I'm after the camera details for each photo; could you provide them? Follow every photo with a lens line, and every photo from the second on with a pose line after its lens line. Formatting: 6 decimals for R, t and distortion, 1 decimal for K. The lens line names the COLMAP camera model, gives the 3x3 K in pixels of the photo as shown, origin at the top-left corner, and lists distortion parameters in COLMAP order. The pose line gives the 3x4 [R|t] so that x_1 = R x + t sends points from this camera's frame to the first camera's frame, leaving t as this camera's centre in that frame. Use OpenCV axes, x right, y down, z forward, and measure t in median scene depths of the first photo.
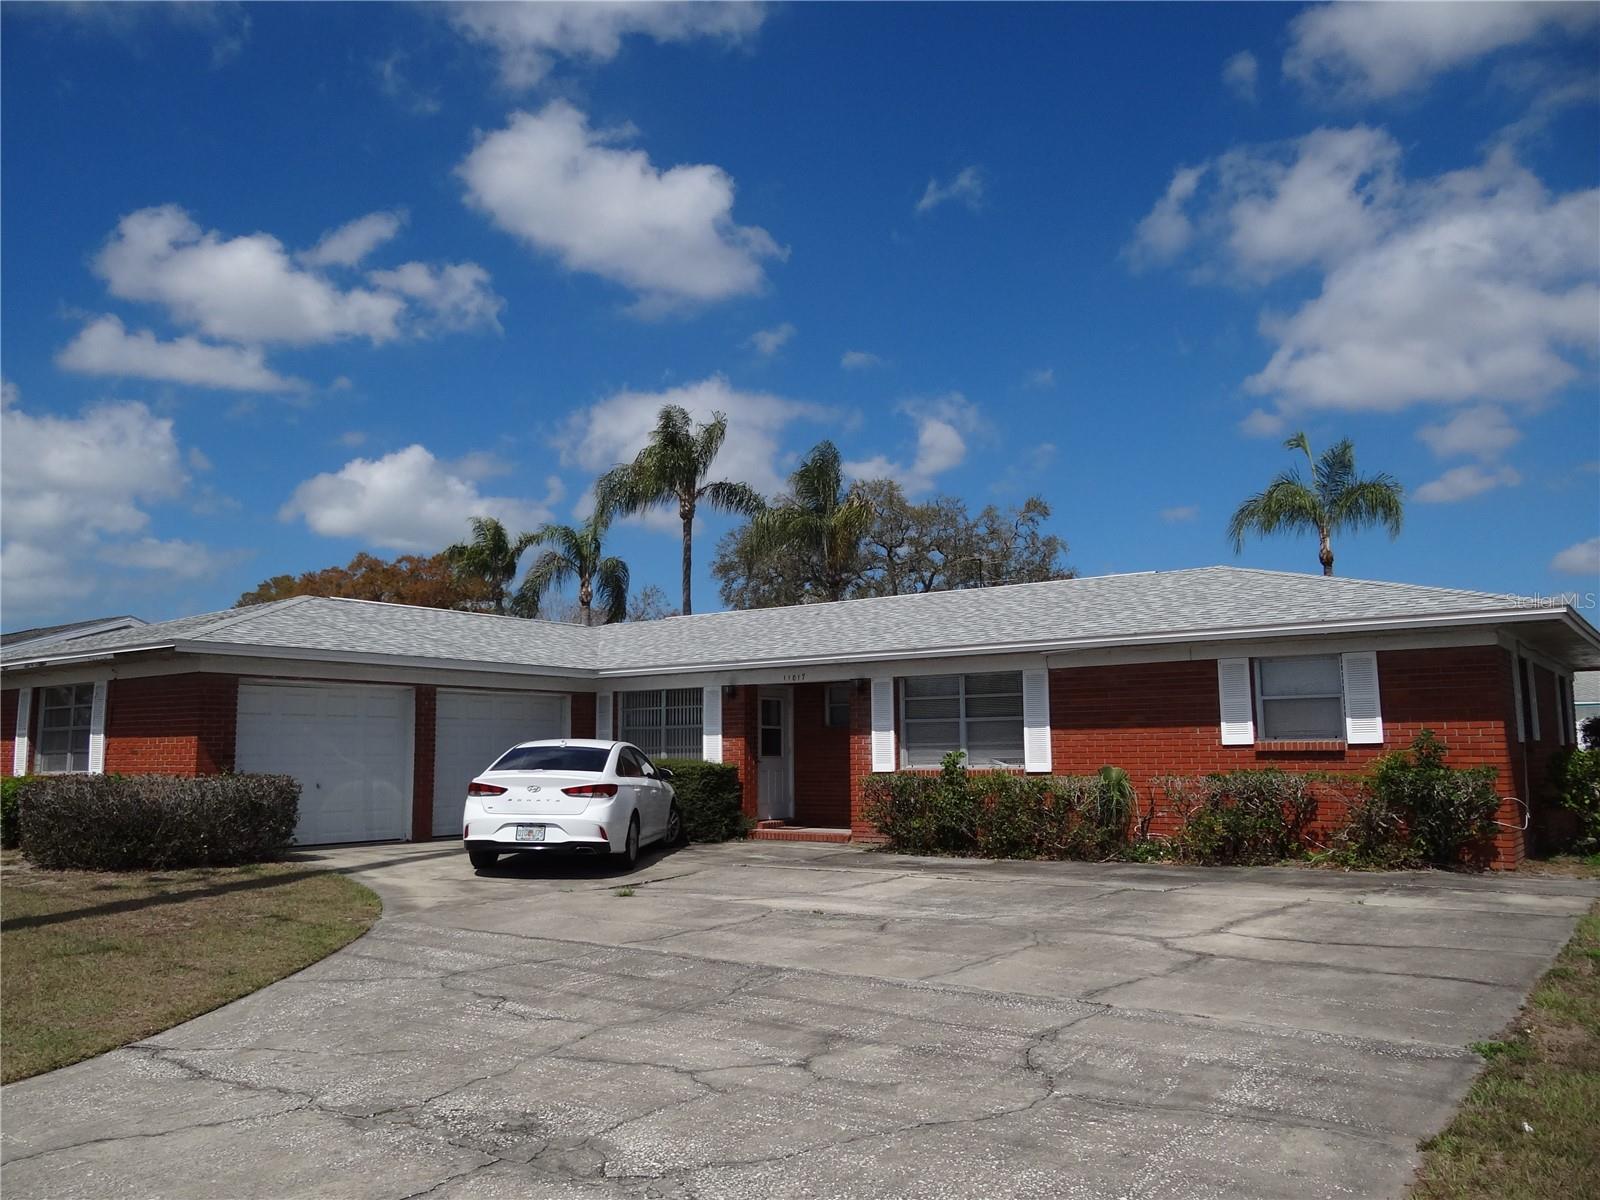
lens RADIAL K [[1255.3, 0, 792.6], [0, 1255.3, 623.4], [0, 0, 1]] dist [0.001315, 0.003567]
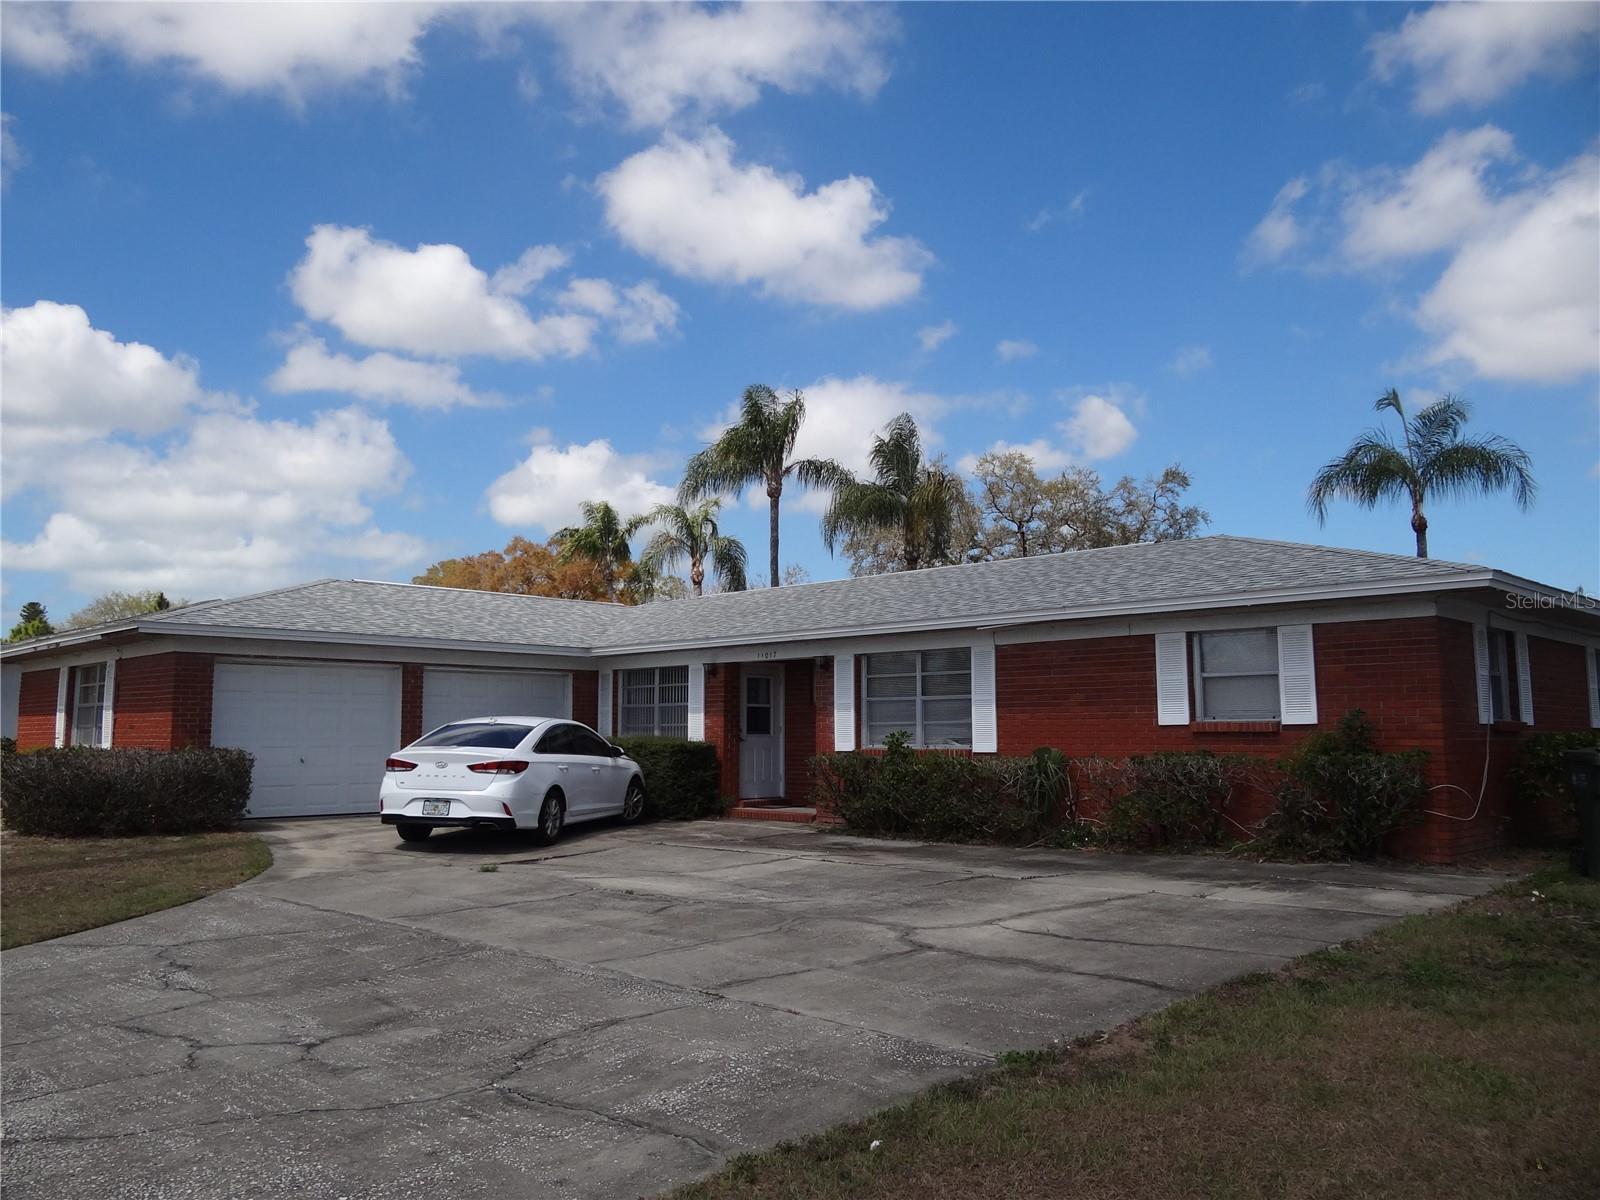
lens RADIAL K [[1250.9, 0, 802.4], [0, 1250.9, 592.2], [0, 0, 1]] dist [-0.009329, 0.005396]
pose [[0.989060, -0.010584, -0.147131, 0.194822], [0.009497, 0.999922, -0.008088, 0.001911], [0.147205, 0.006602, 0.989084, 0.029912]]
